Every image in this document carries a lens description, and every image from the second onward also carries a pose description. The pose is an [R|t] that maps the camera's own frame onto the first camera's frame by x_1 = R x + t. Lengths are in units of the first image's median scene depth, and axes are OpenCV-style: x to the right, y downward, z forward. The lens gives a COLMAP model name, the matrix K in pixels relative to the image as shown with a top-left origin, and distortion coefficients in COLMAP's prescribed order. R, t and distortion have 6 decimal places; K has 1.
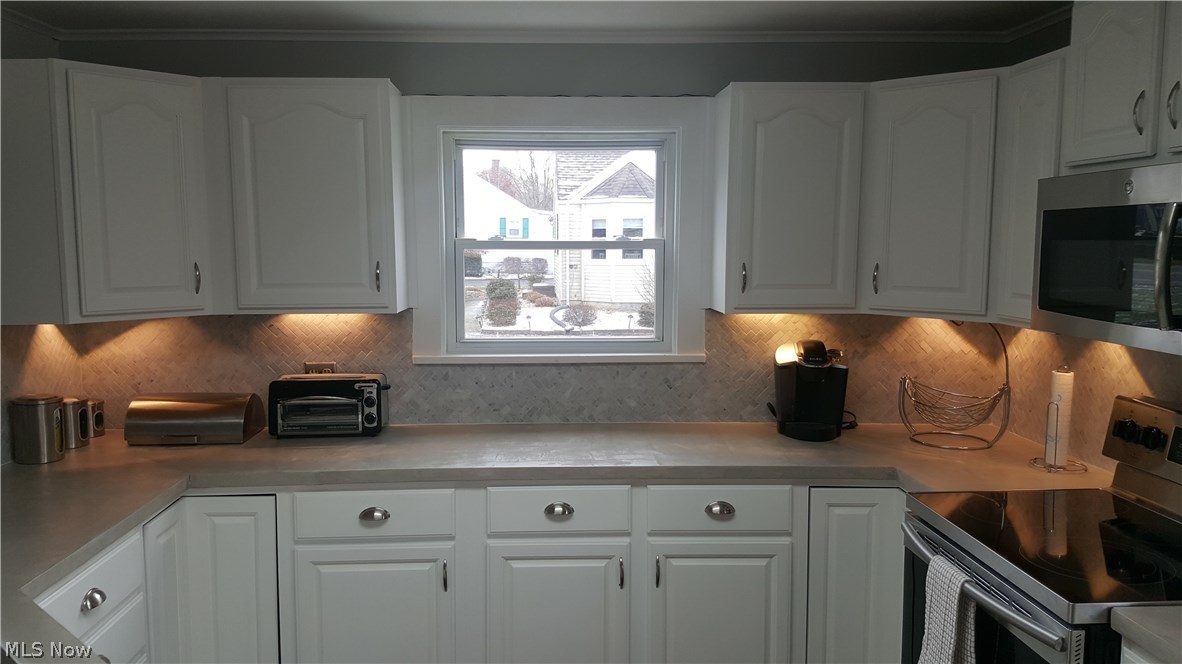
lens RADIAL K [[875.5, 0, 579.6], [0, 875.5, 331.5], [0, 0, 1]] dist [0.169363, -0.309293]
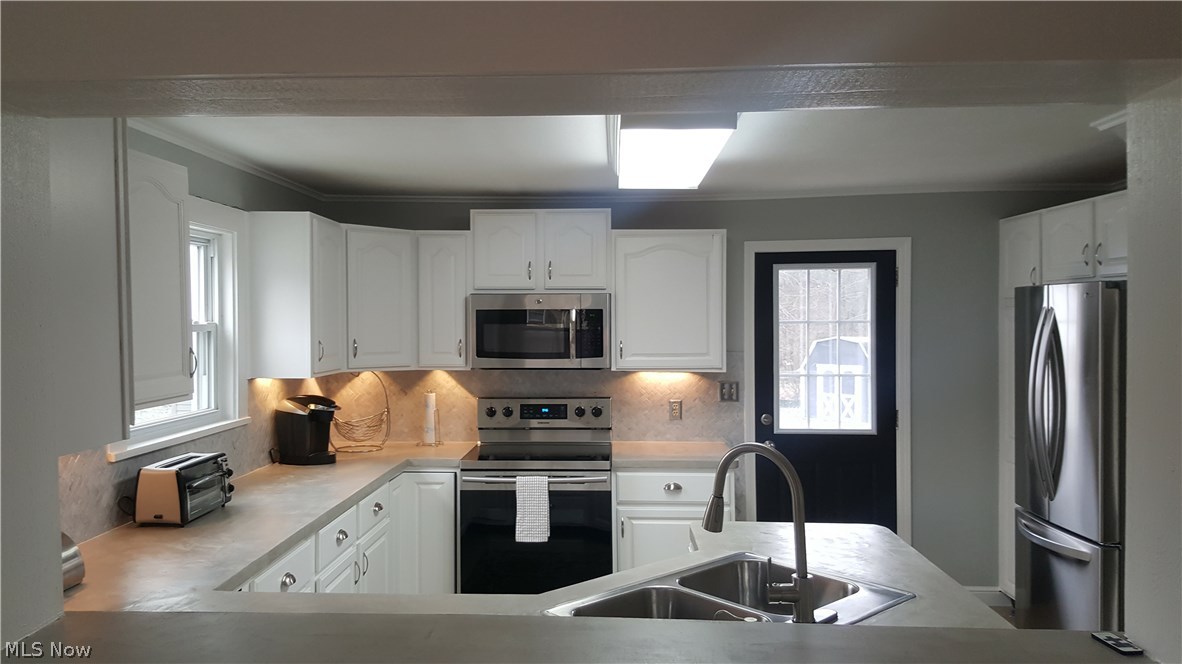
lens RADIAL K [[875.5, 0, 579.6], [0, 875.5, 331.5], [0, 0, 1]] dist [0.169363, -0.309293]
pose [[0.077013, -0.014724, 0.996921, -1.066562], [0.101069, 0.994856, 0.006886, -0.054362], [-0.991894, 0.100228, 0.078105, 0.439352]]
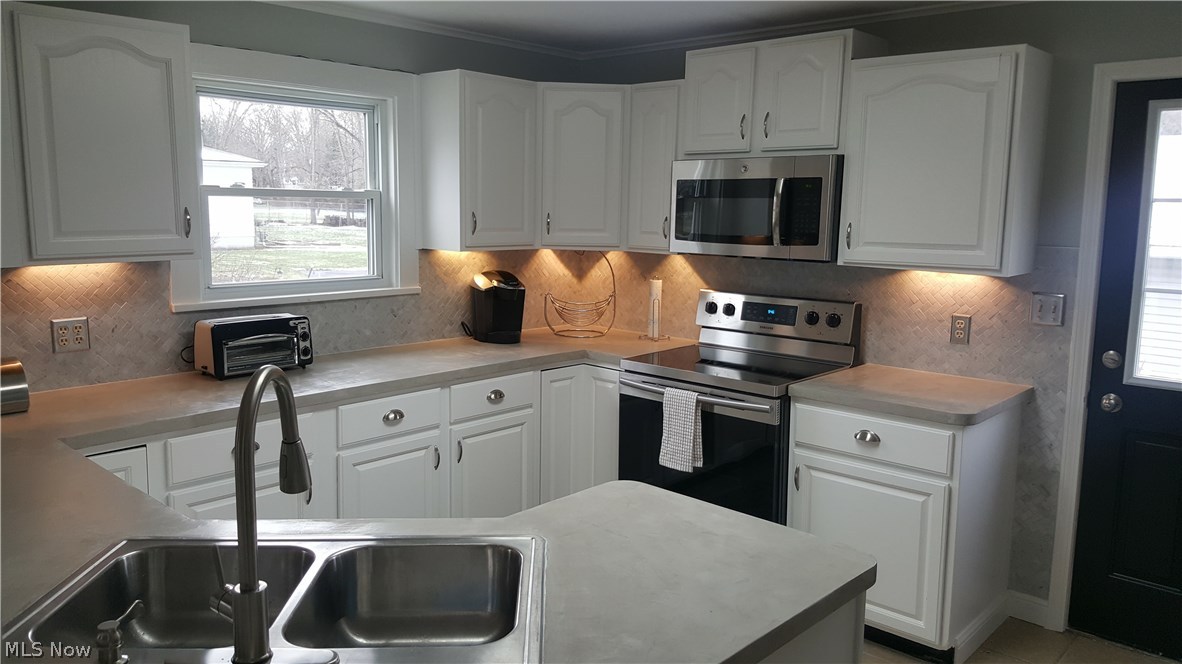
lens RADIAL K [[875.5, 0, 579.6], [0, 875.5, 331.5], [0, 0, 1]] dist [0.169363, -0.309293]
pose [[0.709142, -0.093023, 0.698902, -0.569555], [0.056711, 0.995572, 0.074967, 0.008895], [-0.702781, -0.013527, 0.711278, -0.033507]]
